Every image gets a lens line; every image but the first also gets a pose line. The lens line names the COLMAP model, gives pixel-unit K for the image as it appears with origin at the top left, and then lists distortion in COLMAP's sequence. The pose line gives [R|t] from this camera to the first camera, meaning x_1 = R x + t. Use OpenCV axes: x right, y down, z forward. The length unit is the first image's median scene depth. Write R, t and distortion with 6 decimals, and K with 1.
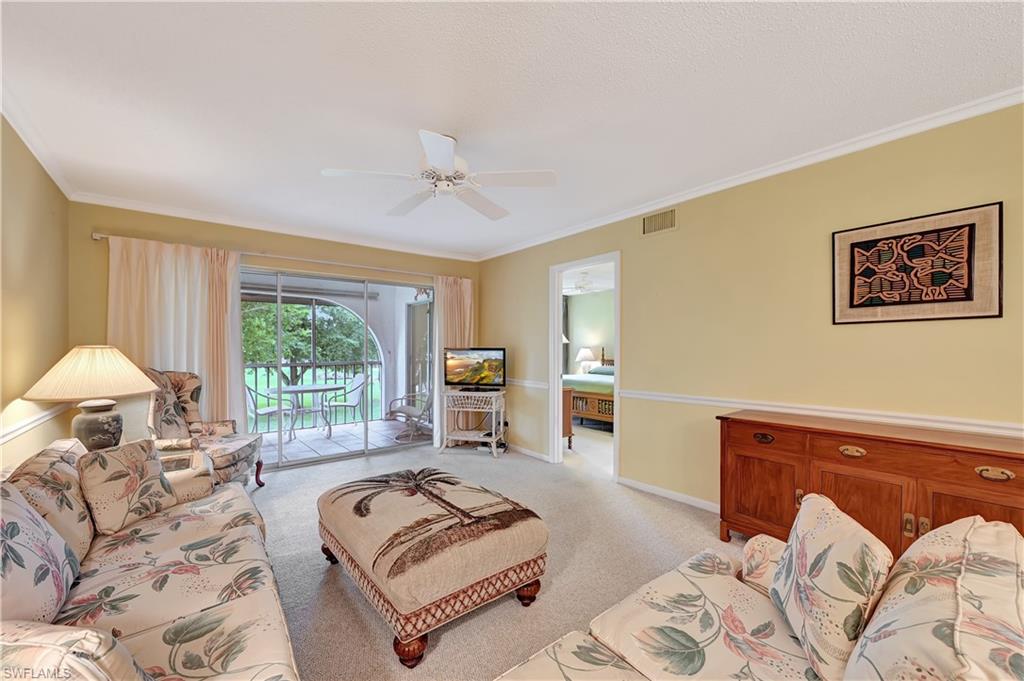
lens RADIAL K [[408.5, 0, 507.8], [0, 408.5, 354.7], [0, 0, 1]] dist [0.001310, 0.000213]
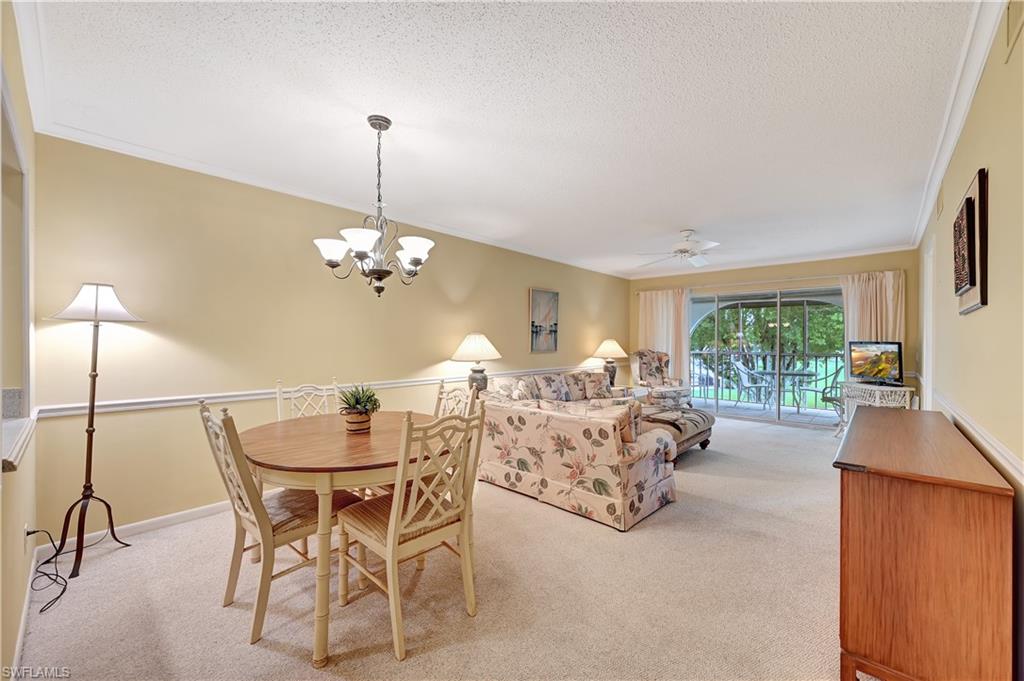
lens RADIAL K [[408.5, 0, 510.4], [0, 408.5, 346.6], [0, 0, 1]] dist [0.001310, 0.000213]
pose [[0.157062, 0.015136, -0.987473, 1.285767], [-0.019407, 0.999737, 0.012237, 0.004171], [0.987398, 0.017242, 0.157314, -0.082186]]
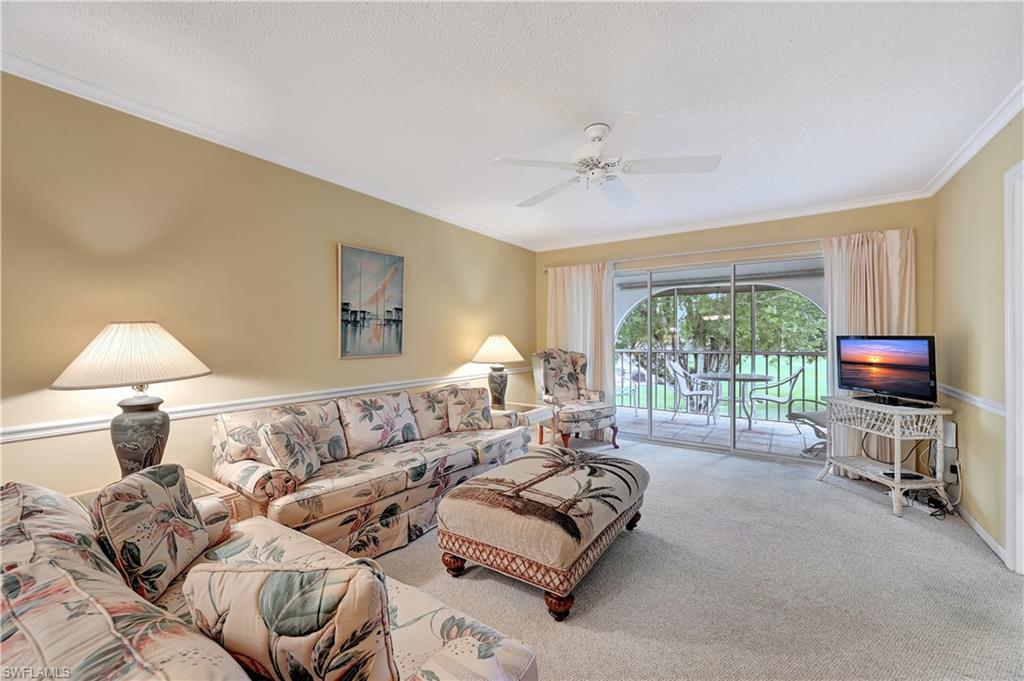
lens RADIAL K [[408.5, 0, 516.3], [0, 408.5, 333.6], [0, 0, 1]] dist [0.001310, 0.000213]
pose [[0.306008, -0.006813, -0.952005, 0.588850], [-0.014907, 0.999818, -0.011947, -0.004740], [0.951912, 0.017847, 0.305850, 0.417833]]
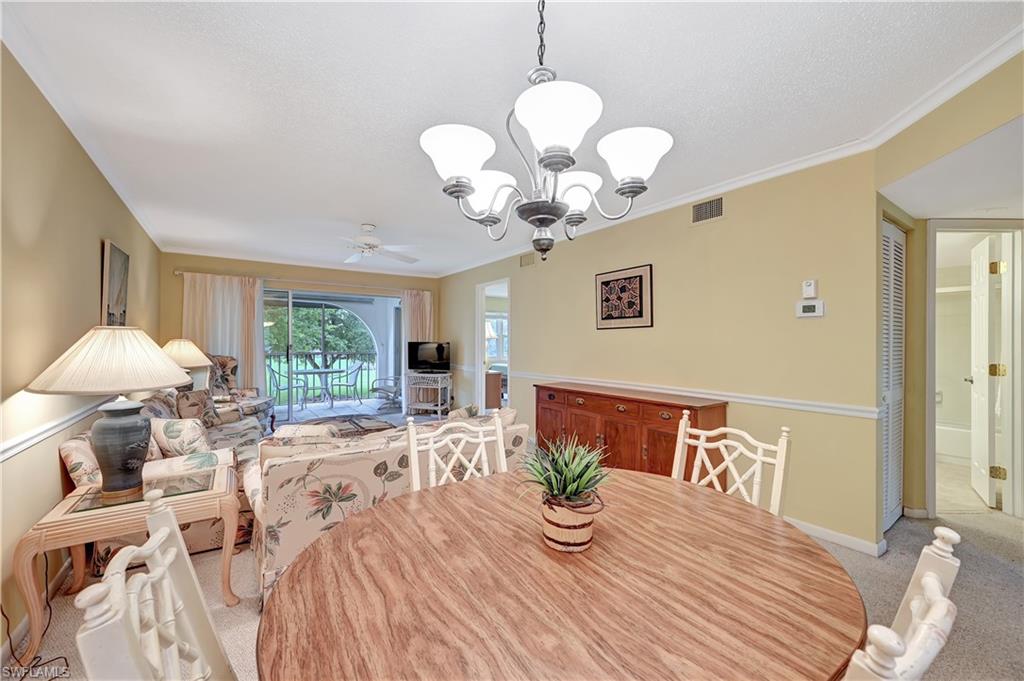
lens RADIAL K [[408.5, 0, 510.7], [0, 408.5, 344.2], [0, 0, 1]] dist [0.001310, 0.000213]
pose [[0.997580, 0.006410, -0.069232, 0.465656], [-0.007084, 0.999930, -0.009500, 0.003989], [0.069166, 0.009968, 0.997555, -0.568223]]
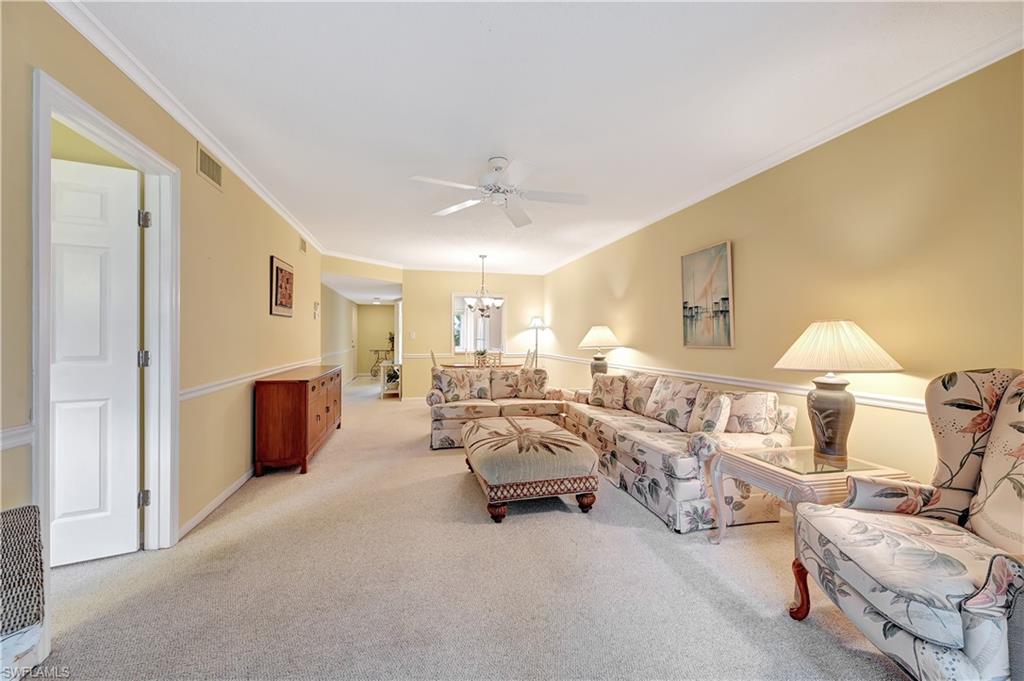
lens RADIAL K [[408.5, 0, 511.9], [0, 408.5, 336.1], [0, 0, 1]] dist [0.001310, 0.000213]
pose [[-0.905719, 0.002612, 0.423870, -0.622078], [0.007222, 0.999931, 0.009270, 0.002619], [-0.423816, 0.011457, -0.905676, 1.748092]]
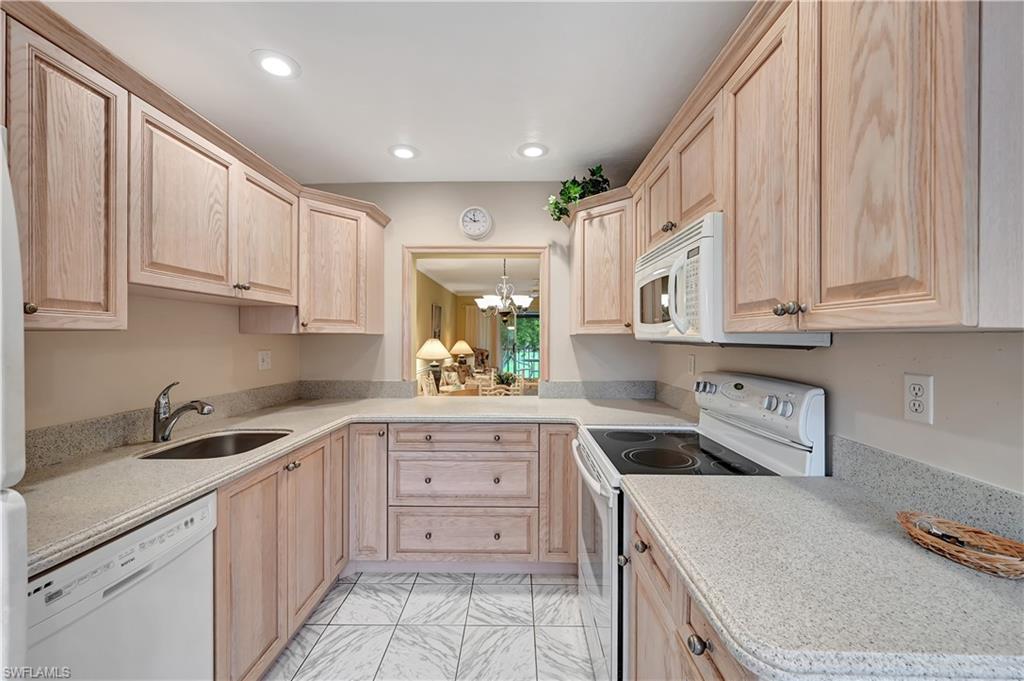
lens RADIAL K [[408.5, 0, 512.2], [0, 408.5, 339.6], [0, 0, 1]] dist [0.001310, 0.000213]
pose [[0.767301, 0.007767, -0.641240, 1.453136], [-0.014753, 0.999876, -0.005542, -0.015393], [0.641117, 0.013713, 0.767320, -1.310821]]
